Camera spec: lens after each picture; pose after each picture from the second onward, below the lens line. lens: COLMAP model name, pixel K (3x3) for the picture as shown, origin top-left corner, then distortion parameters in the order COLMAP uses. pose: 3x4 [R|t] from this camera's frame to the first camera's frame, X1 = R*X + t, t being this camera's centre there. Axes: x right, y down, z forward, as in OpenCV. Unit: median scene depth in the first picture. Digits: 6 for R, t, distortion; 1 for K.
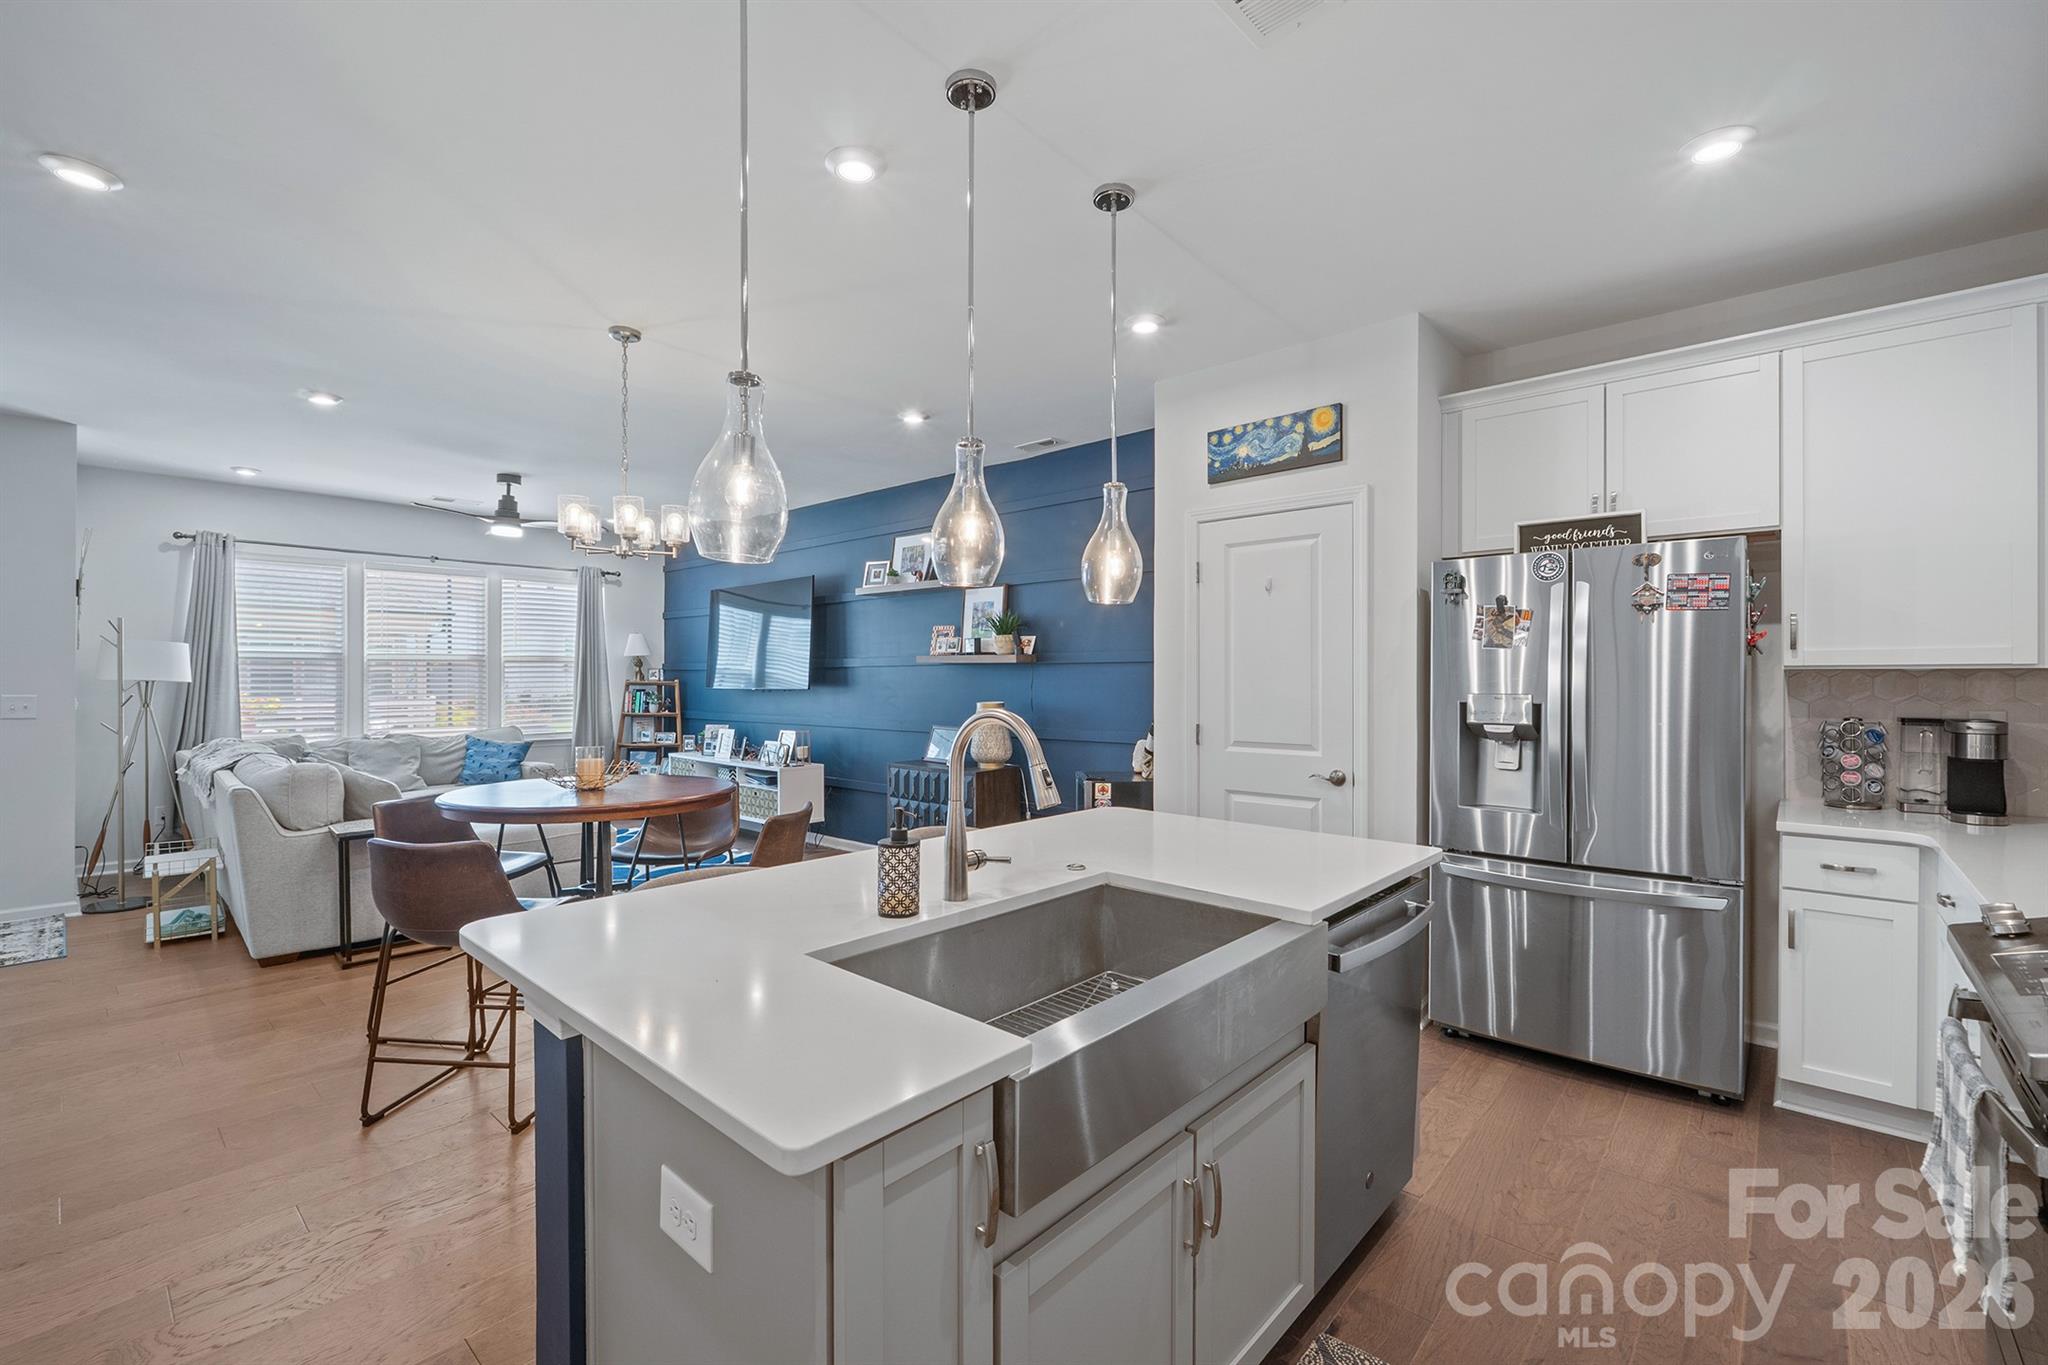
lens RADIAL K [[868.0, 0, 1019.3], [0, 868.0, 677.7], [0, 0, 1]] dist [-0.002012, -0.000322]
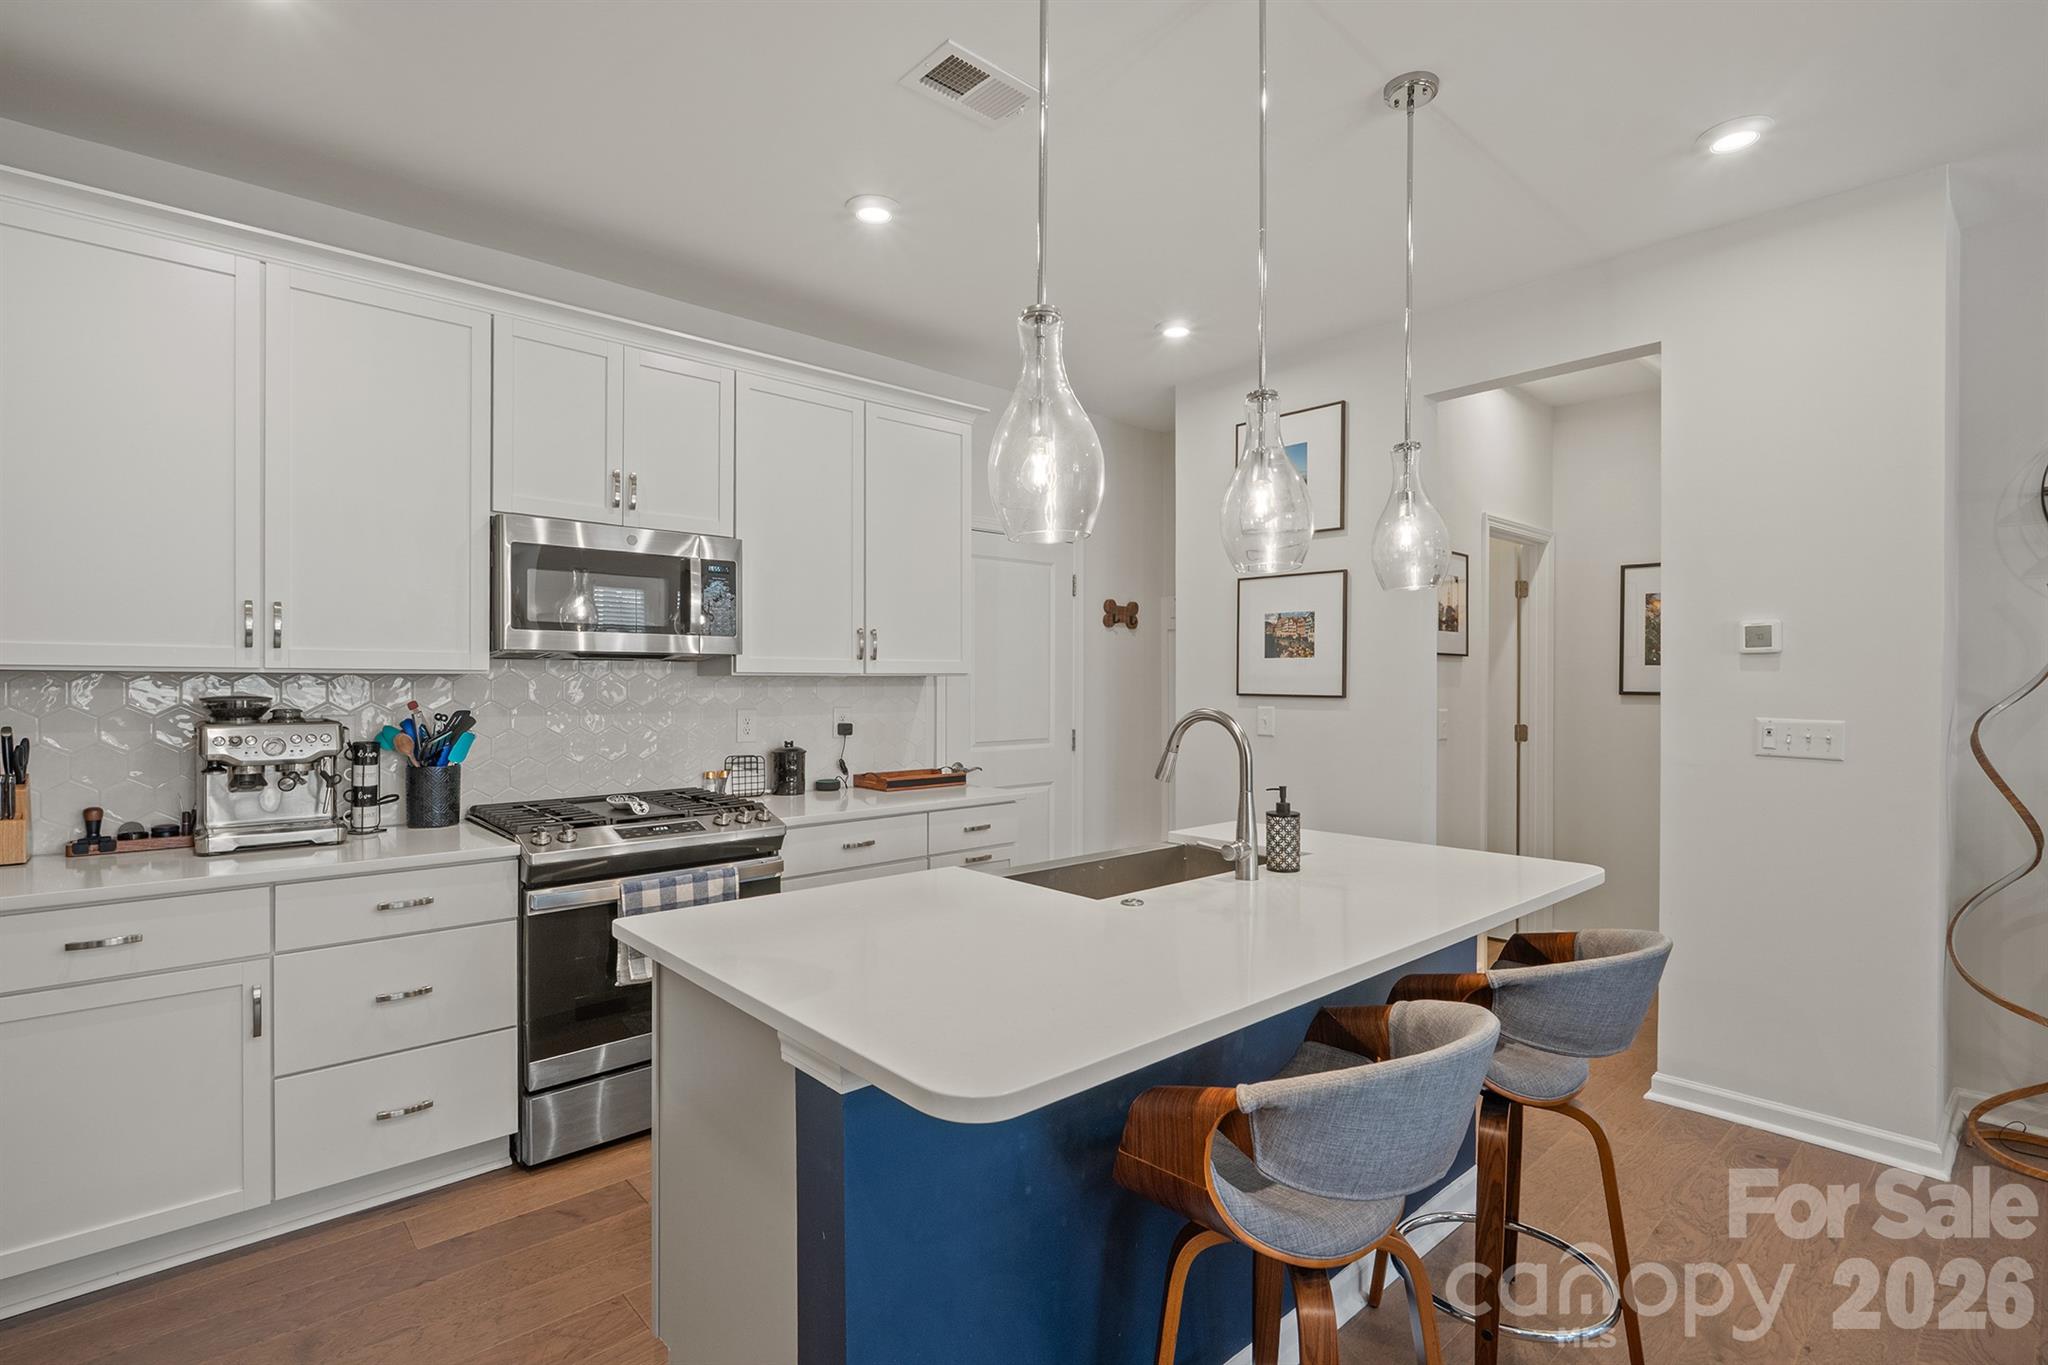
lens RADIAL K [[966.2, 0, 1036.4], [0, 966.2, 689.5], [0, 0, 1]] dist [-0.002446, -0.000391]
pose [[-0.994750, -0.000762, 0.102330, 0.021905], [-0.000248, 0.999987, 0.005037, 0.000931], [-0.102333, 0.004985, -0.994738, 0.693473]]
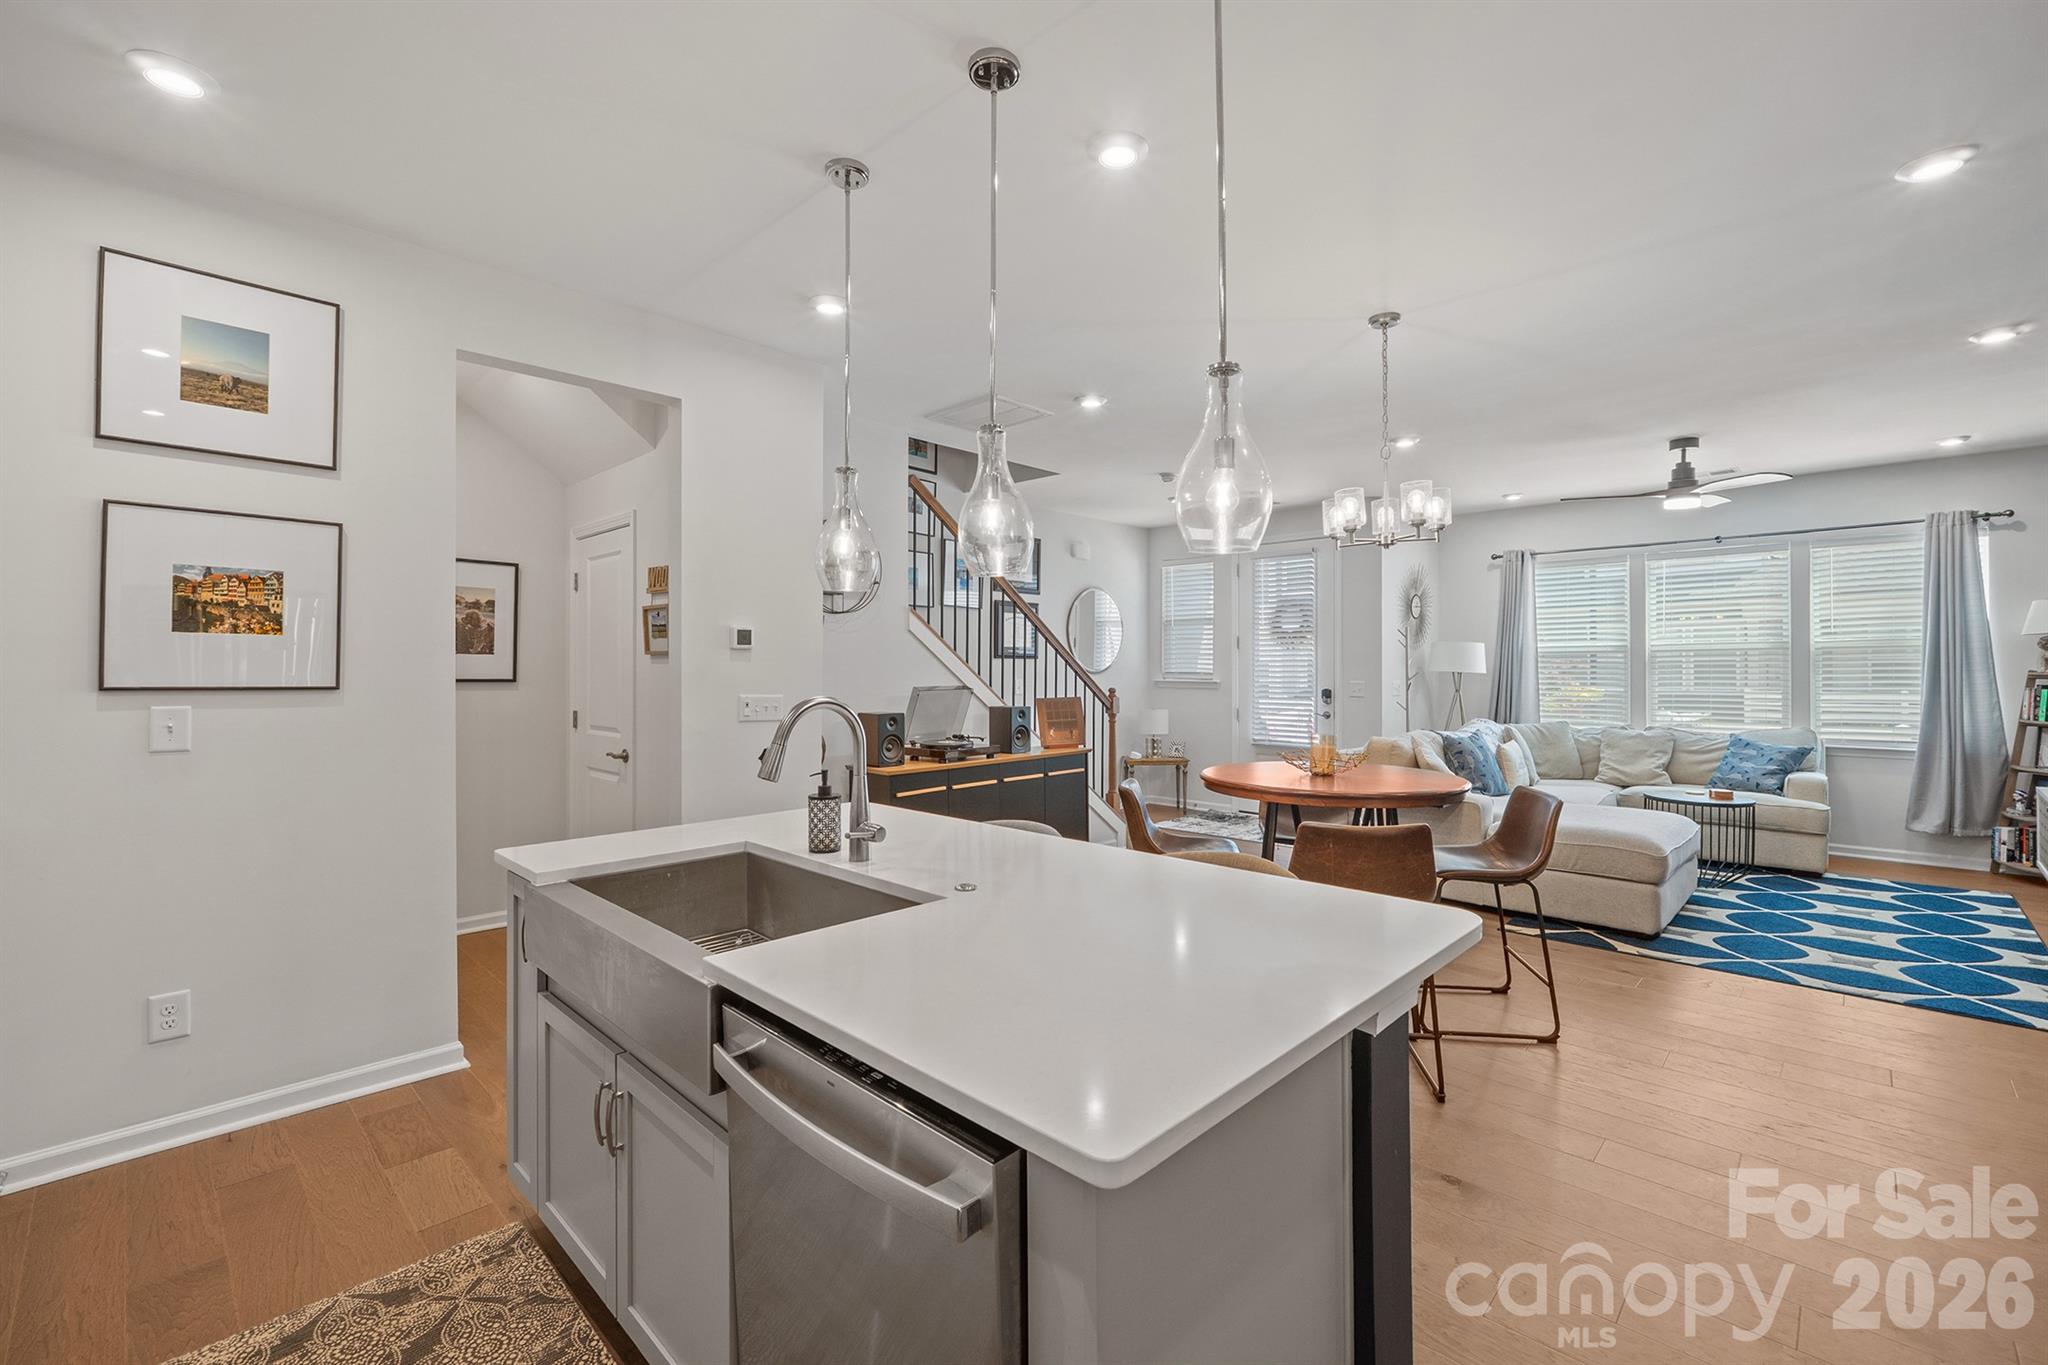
lens RADIAL K [[862.1, 0, 1023.5], [0, 862.1, 667.8], [0, 0, 1]] dist [-0.011204, 0.000045]
pose [[-0.041517, -0.003440, -0.999132, 0.325235], [0.002507, 0.999991, -0.003547, 0.000823], [0.999135, -0.002652, -0.041508, 0.383163]]
